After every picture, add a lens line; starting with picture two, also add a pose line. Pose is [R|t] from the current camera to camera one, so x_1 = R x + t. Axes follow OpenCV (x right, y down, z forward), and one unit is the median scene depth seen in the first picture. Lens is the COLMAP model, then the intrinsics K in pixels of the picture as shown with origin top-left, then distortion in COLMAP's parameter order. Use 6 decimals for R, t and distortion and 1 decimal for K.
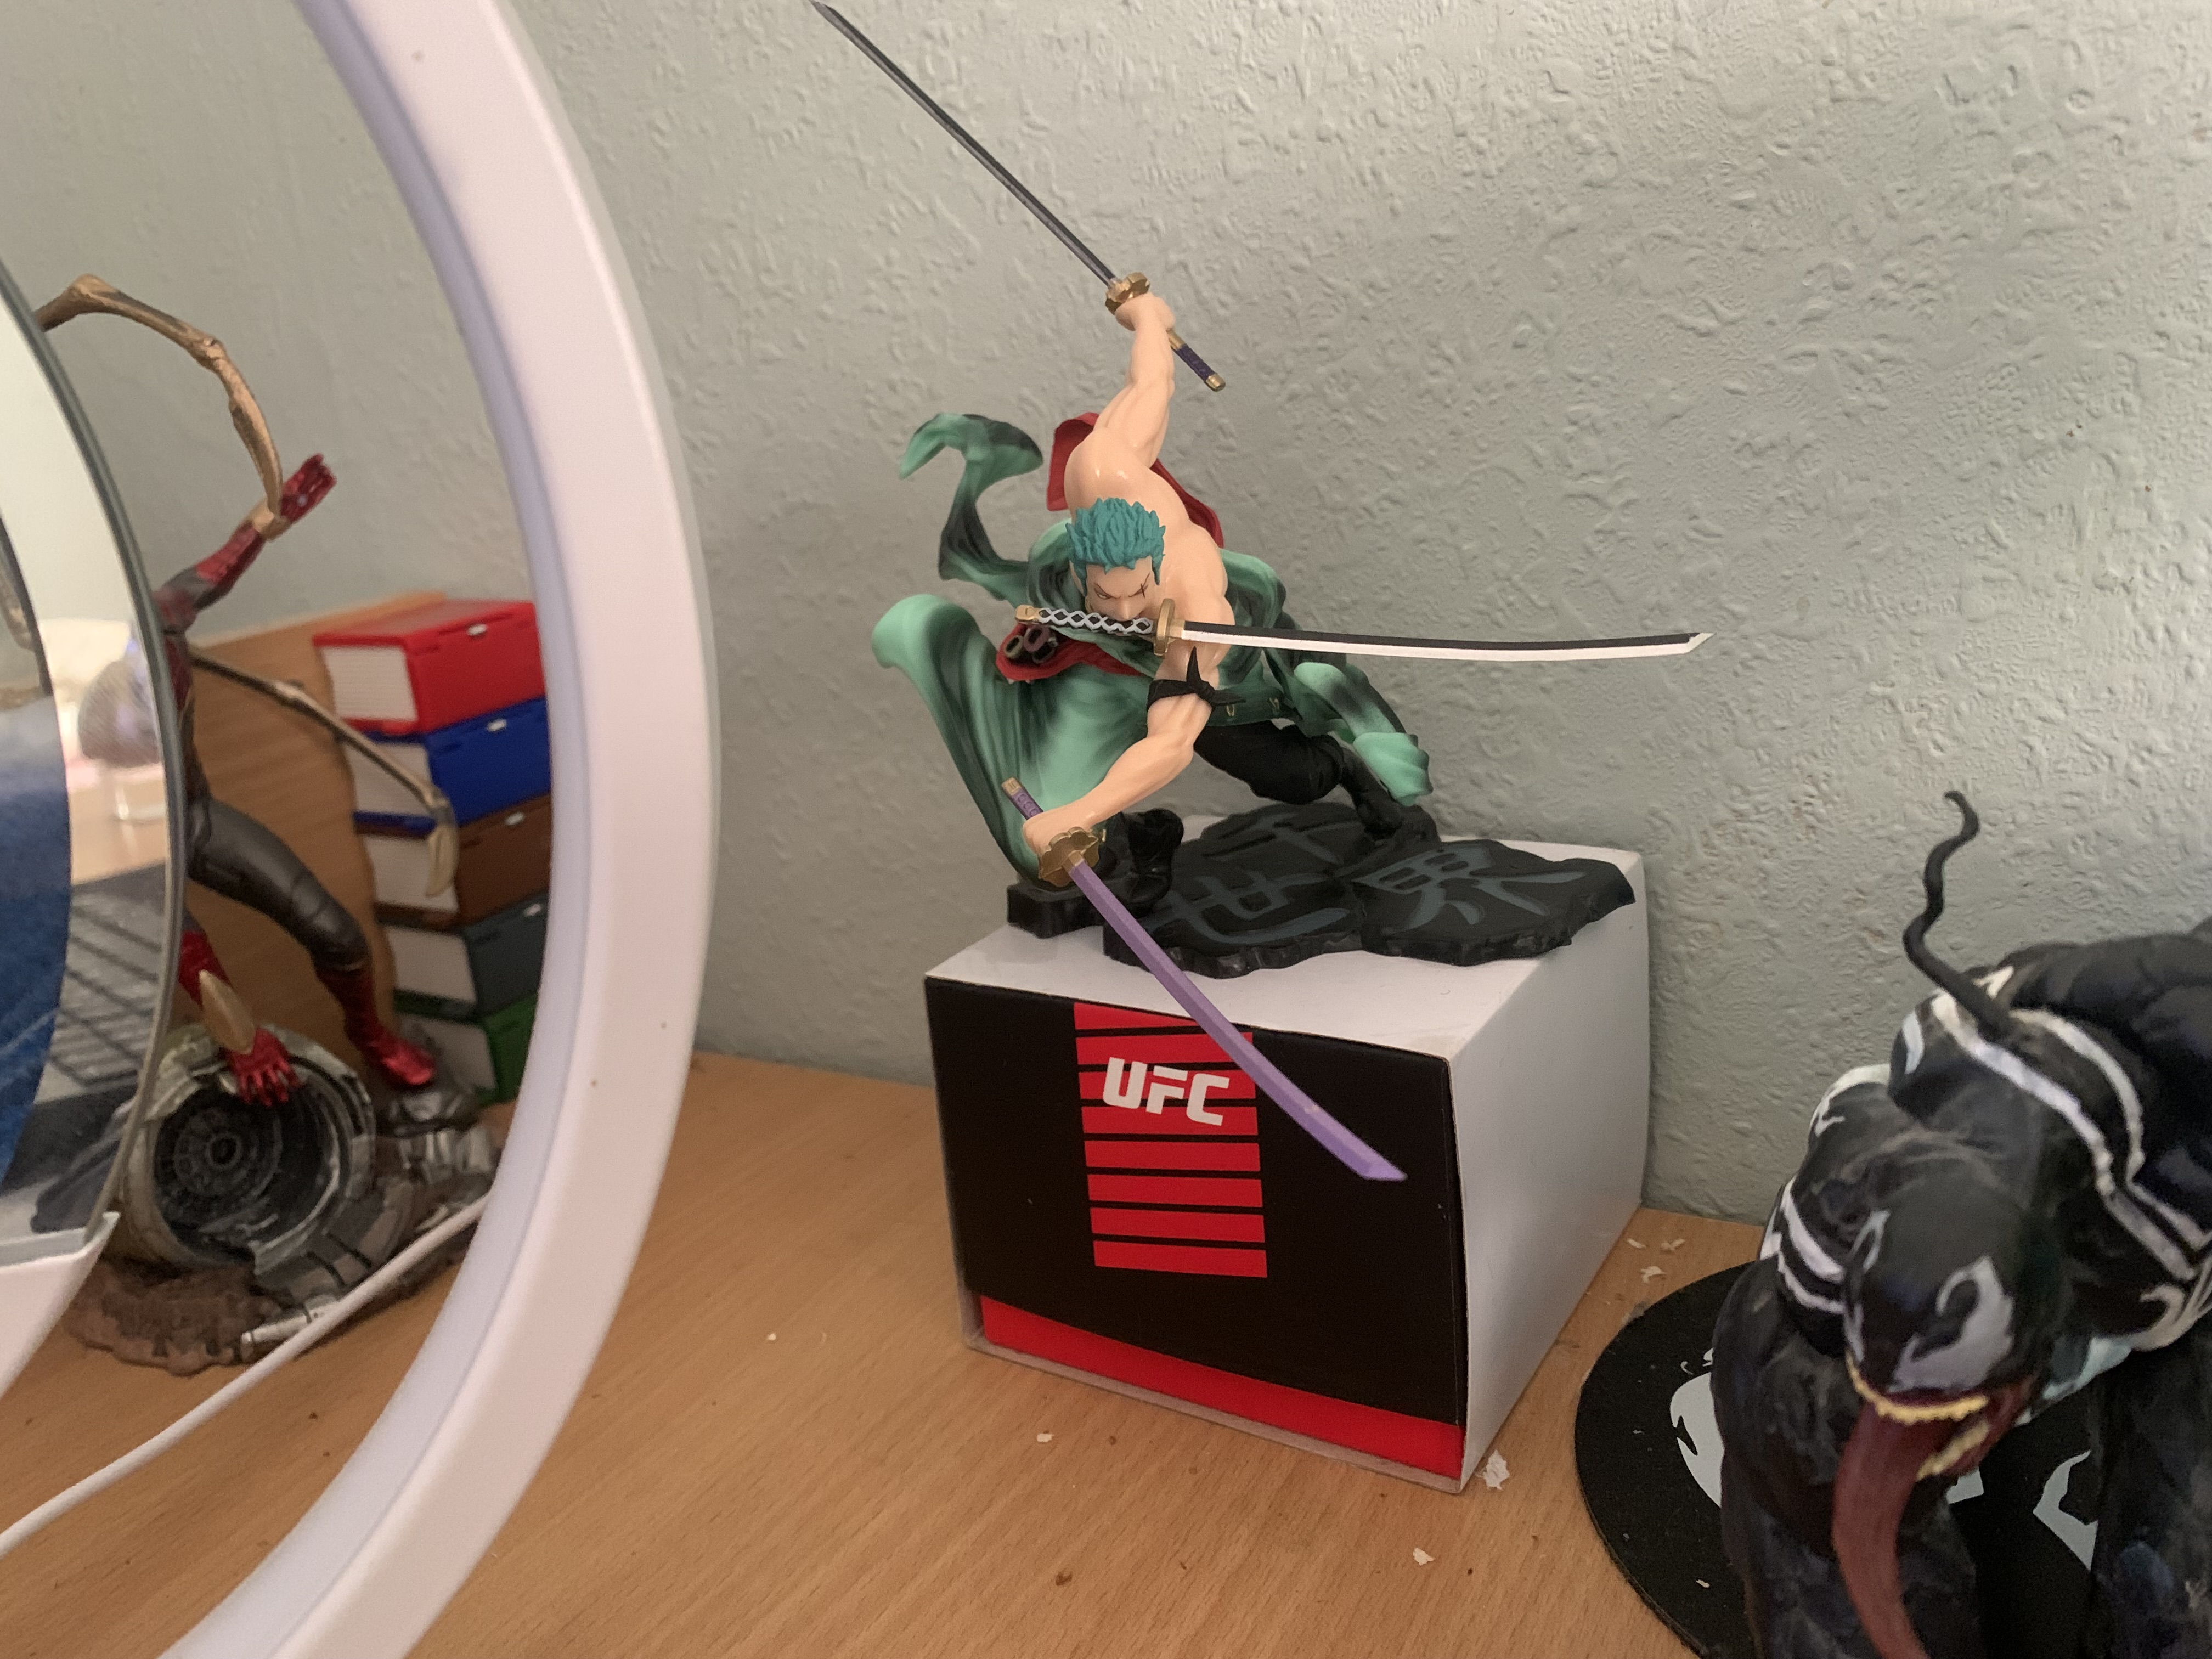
lens RADIAL K [[1751.3, 0, 1106.0], [0, 1751.3, 829.5], [0, 0, 1]] dist [-0.027014, 0.009576]
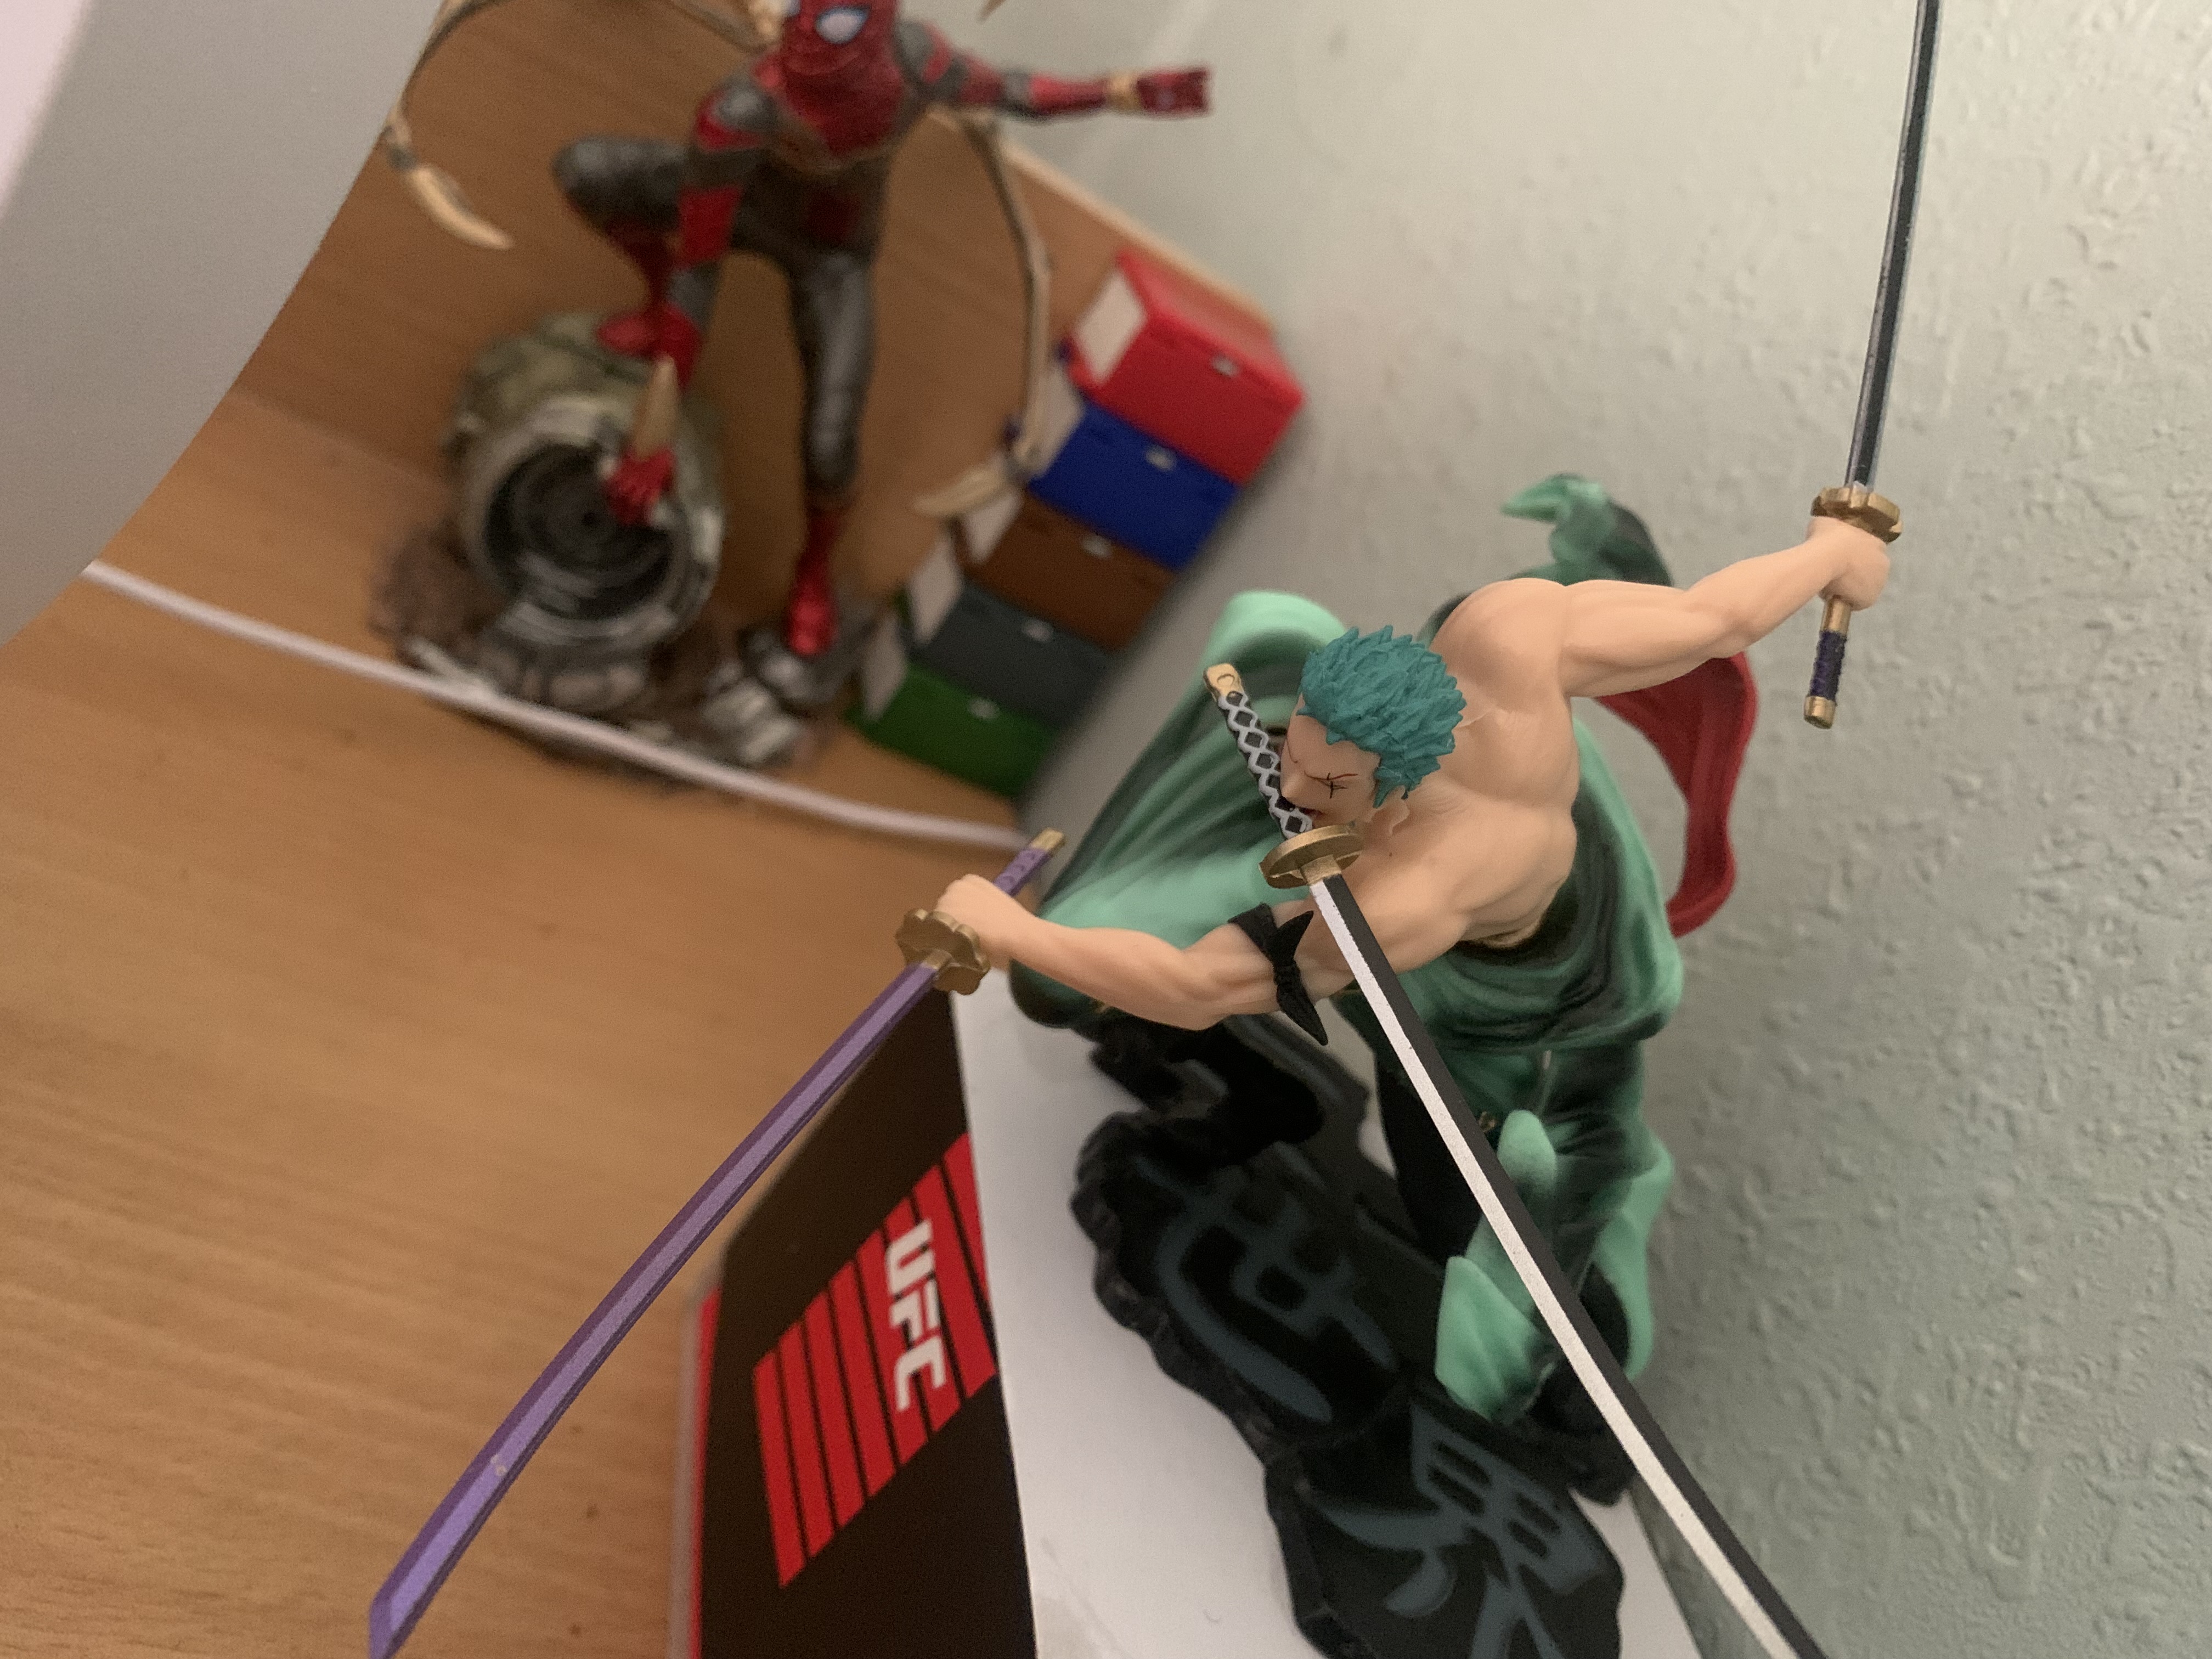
lens RADIAL K [[1751.3, 0, 1106.0], [0, 1751.3, 829.5], [0, 0, 1]] dist [-0.027014, 0.009576]
pose [[0.502440, 0.760767, -0.410836, 0.179207], [-0.757035, 0.616631, 0.216019, -0.147501], [0.417675, 0.202481, 0.885748, 0.325081]]
